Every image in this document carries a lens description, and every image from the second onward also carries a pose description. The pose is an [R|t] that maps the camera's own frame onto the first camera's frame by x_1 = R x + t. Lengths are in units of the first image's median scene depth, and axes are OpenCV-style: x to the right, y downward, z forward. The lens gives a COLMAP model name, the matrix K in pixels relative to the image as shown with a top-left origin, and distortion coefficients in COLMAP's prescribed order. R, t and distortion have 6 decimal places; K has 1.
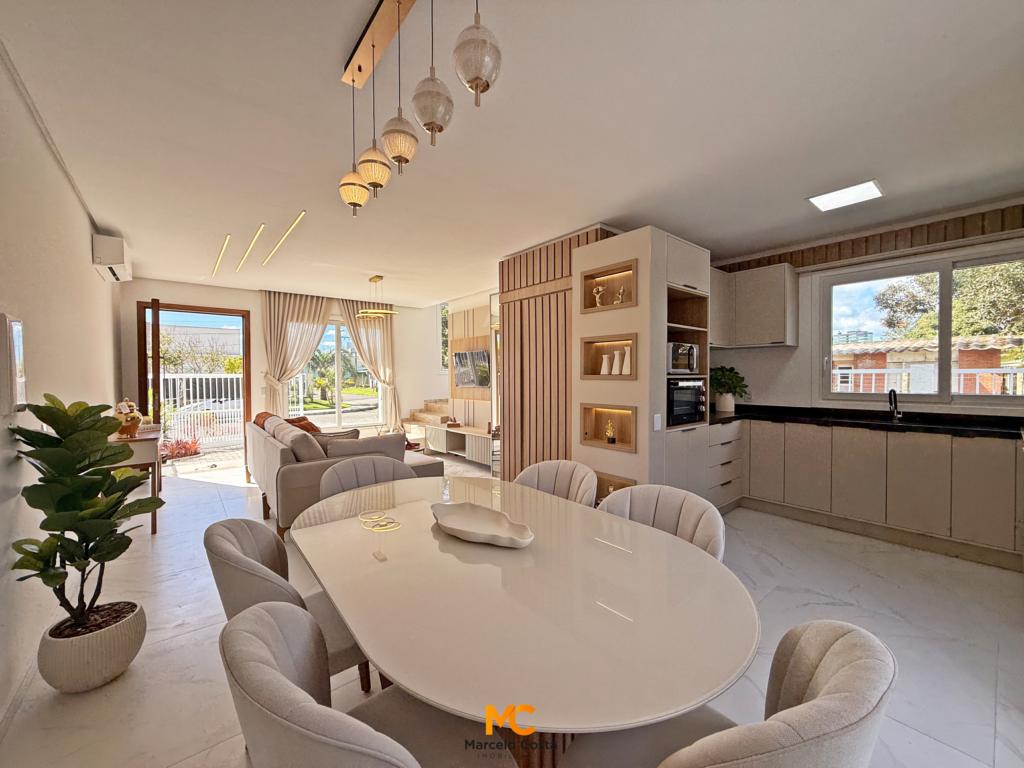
lens RADIAL K [[405.9, 0, 508.9], [0, 405.9, 383.2], [0, 0, 1]] dist [-0.001491, 0.000161]
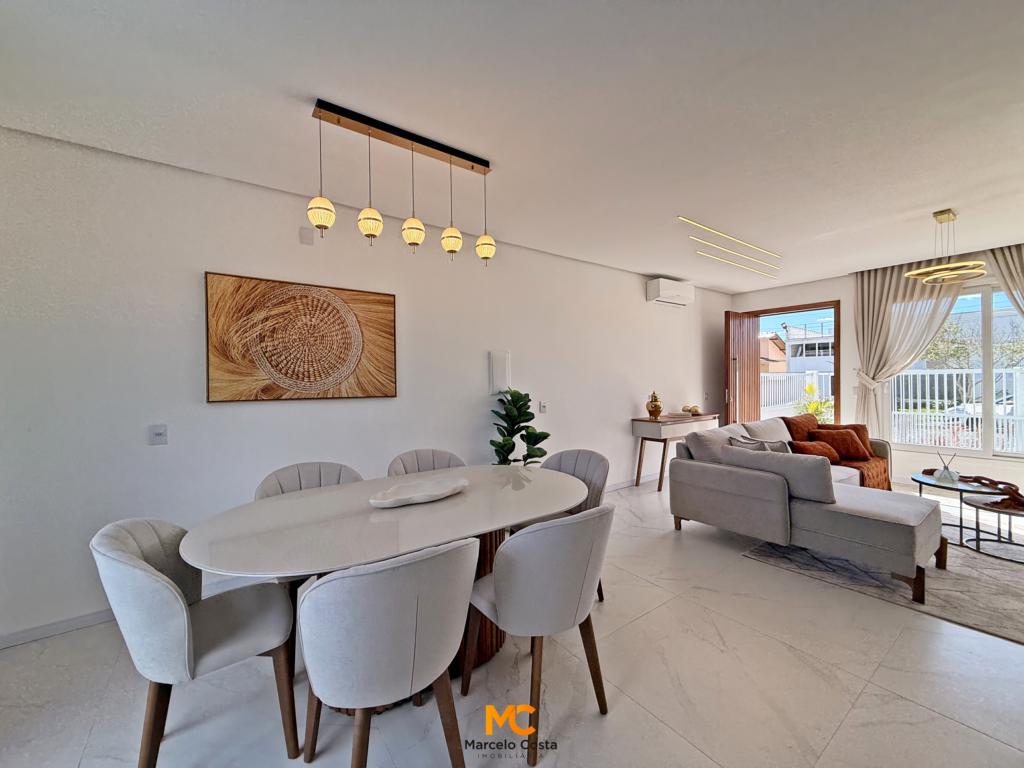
lens RADIAL K [[405.9, 0, 508.9], [0, 405.9, 383.2], [0, 0, 1]] dist [-0.001491, 0.000161]
pose [[-0.070887, 0.014719, -0.997376, 0.365182], [-0.004406, 0.999877, 0.015069, -0.008023], [0.997475, 0.005463, -0.070814, 0.414437]]
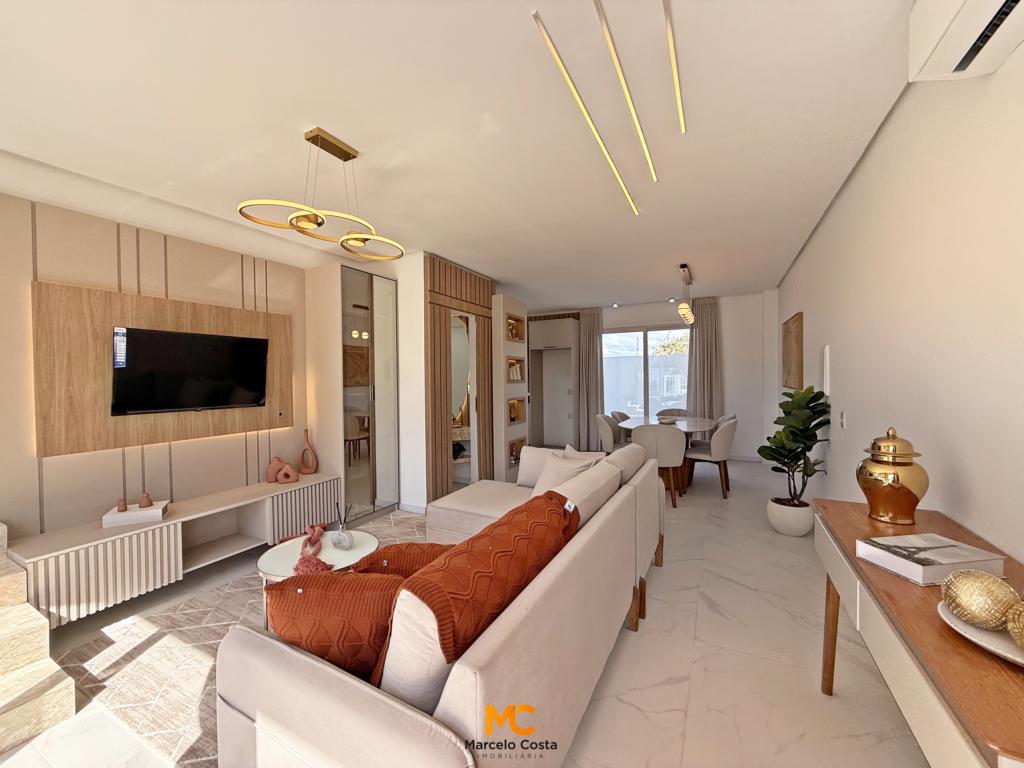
lens RADIAL K [[405.9, 0, 508.9], [0, 405.9, 383.2], [0, 0, 1]] dist [-0.001491, 0.000161]
pose [[-0.382701, 0.010739, 0.923810, -0.824721], [0.043399, 0.999038, 0.006365, -0.012113], [-0.922852, 0.042529, -0.382799, 1.072369]]
